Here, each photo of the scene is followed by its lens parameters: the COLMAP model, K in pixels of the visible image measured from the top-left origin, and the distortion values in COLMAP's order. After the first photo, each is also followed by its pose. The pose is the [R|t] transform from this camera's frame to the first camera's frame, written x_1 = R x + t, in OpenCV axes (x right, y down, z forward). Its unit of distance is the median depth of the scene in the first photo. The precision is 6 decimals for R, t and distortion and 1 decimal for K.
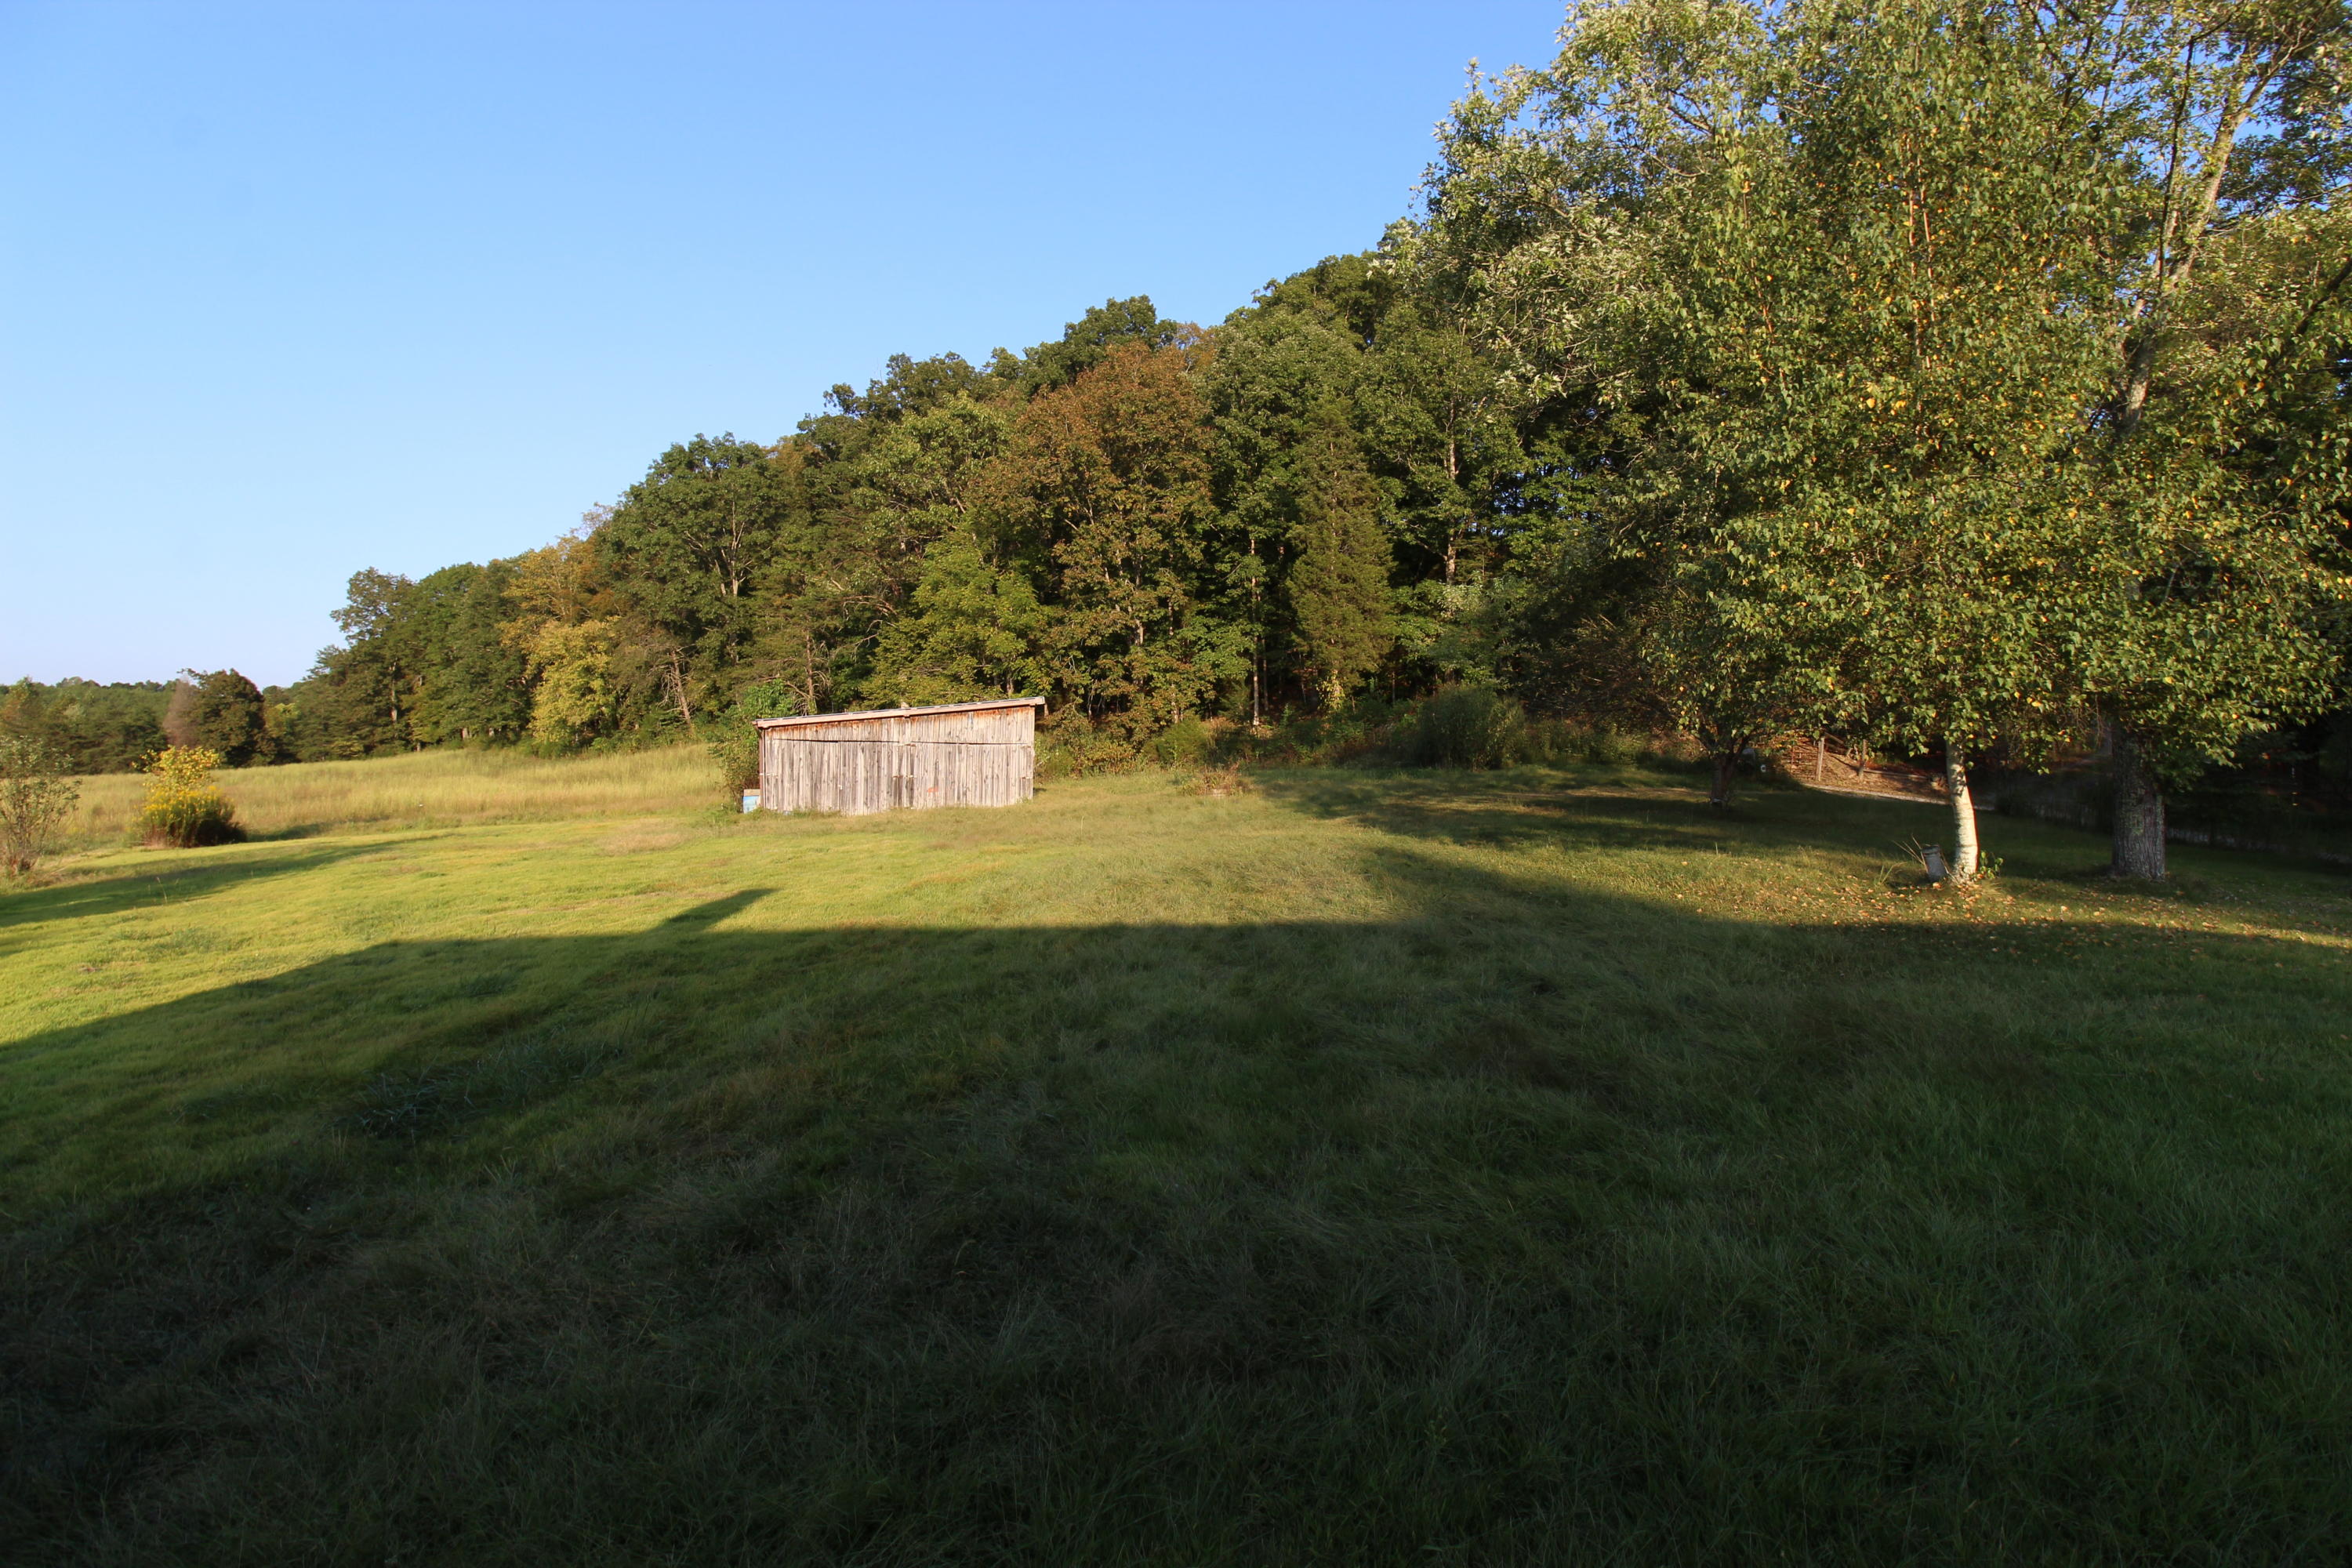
lens RADIAL K [[1088.5, 0, 1206.8], [0, 1088.5, 743.6], [0, 0, 1]] dist [-0.010110, -0.009172]
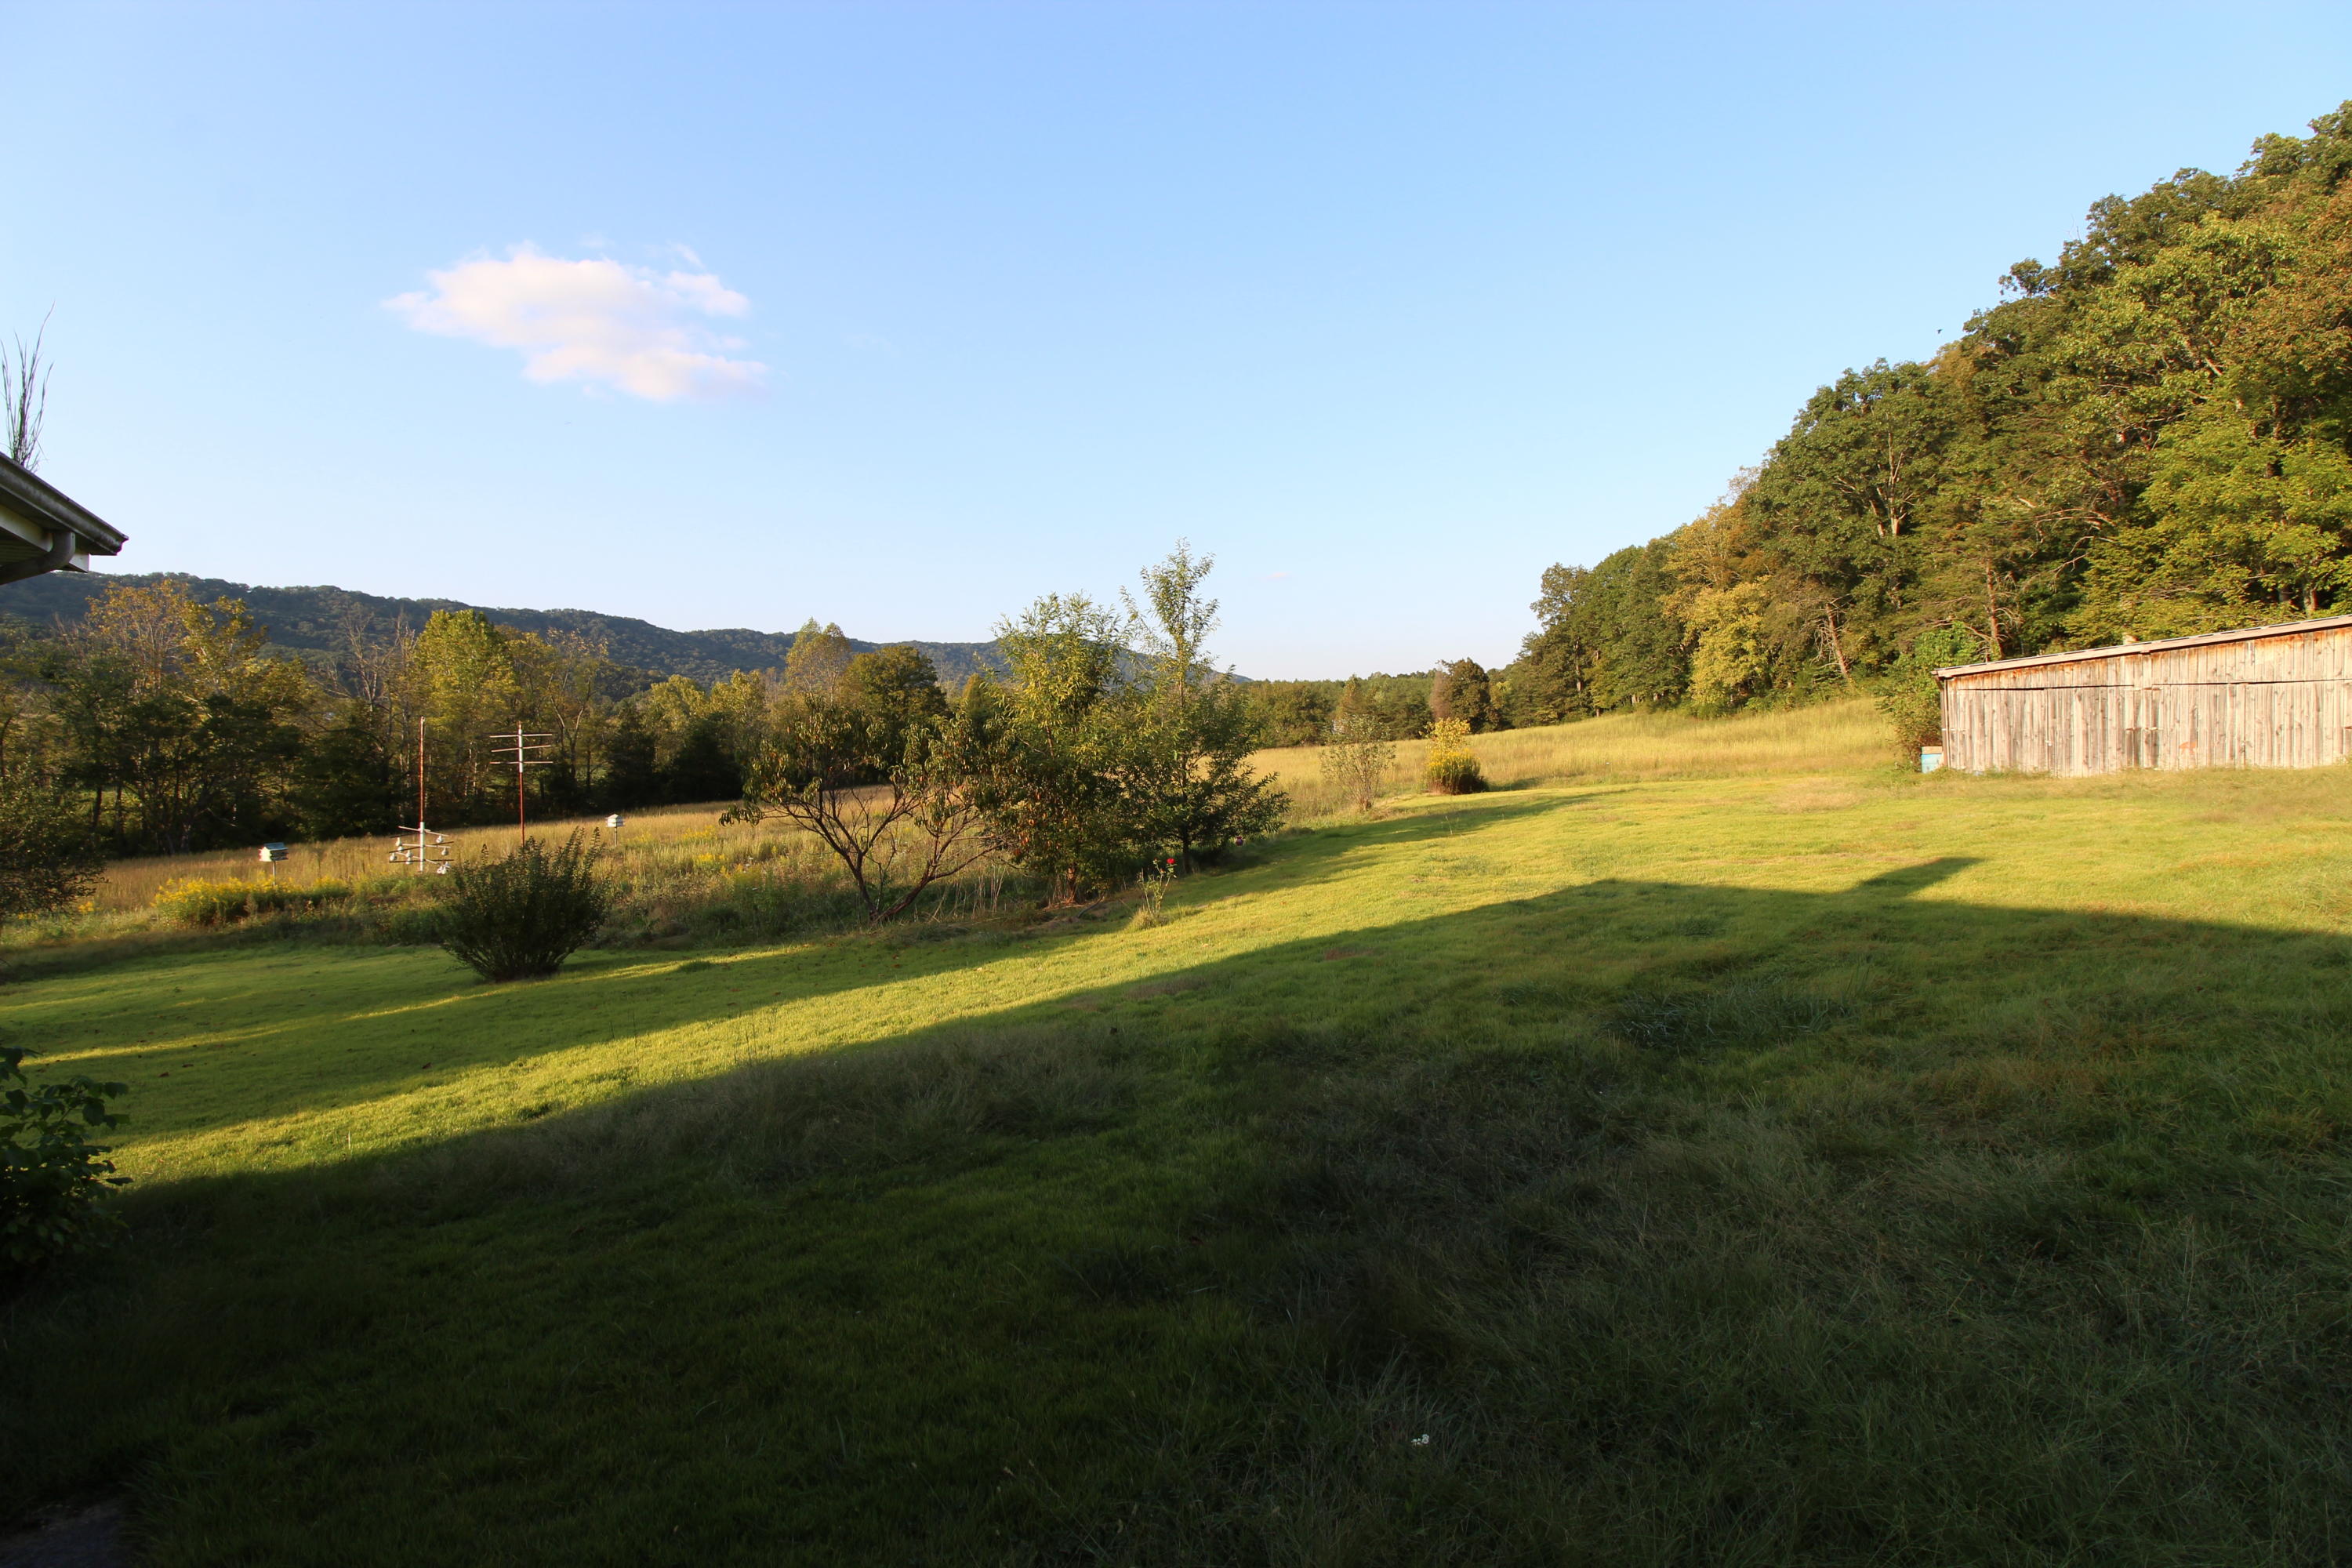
lens RADIAL K [[1088.5, 0, 1197.9], [0, 1088.5, 753.4], [0, 0, 1]] dist [-0.010110, -0.009172]
pose [[0.555420, -0.003131, -0.831564, -0.009888], [0.042291, 0.998805, 0.024487, -0.000129], [0.830494, -0.048768, 0.554889, -0.007287]]
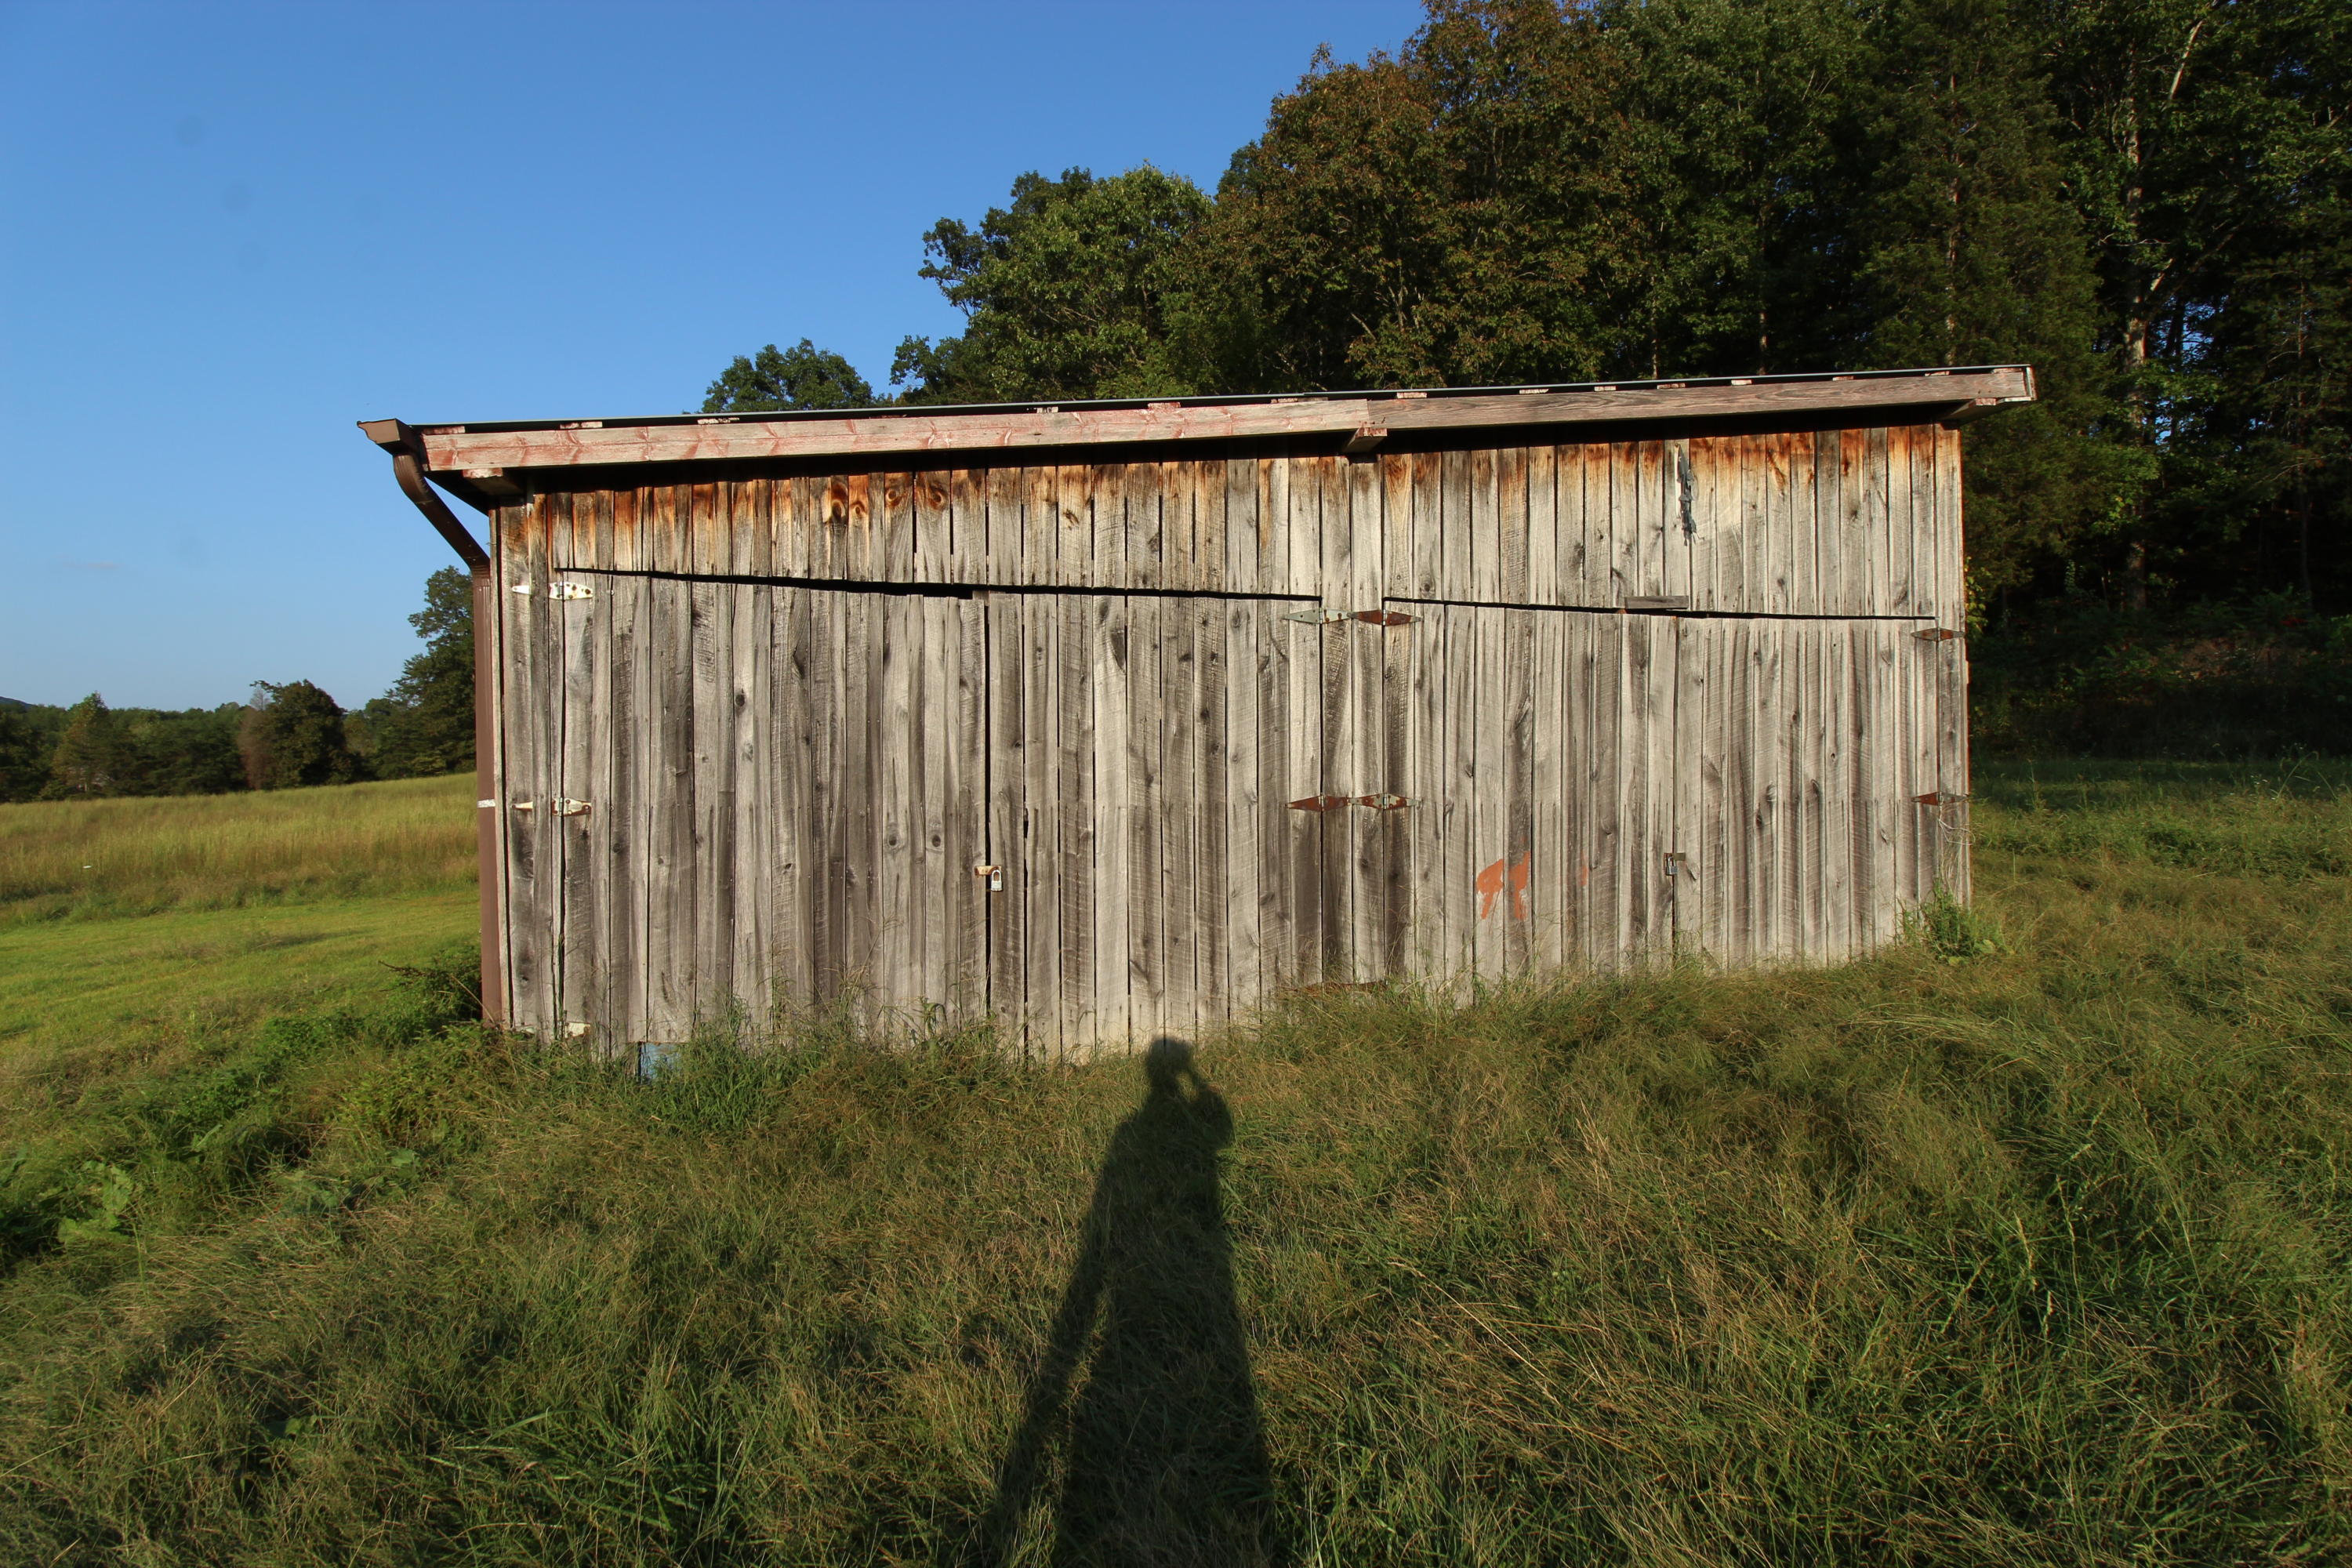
lens RADIAL K [[1088.5, 0, 1191.4], [0, 1088.5, 740.8], [0, 0, 1]] dist [-0.010110, -0.009172]
pose [[0.993996, -0.018546, -0.107837, -0.283004], [0.017645, 0.999801, -0.009304, 0.021661], [0.107988, 0.007345, 0.994125, 0.822641]]
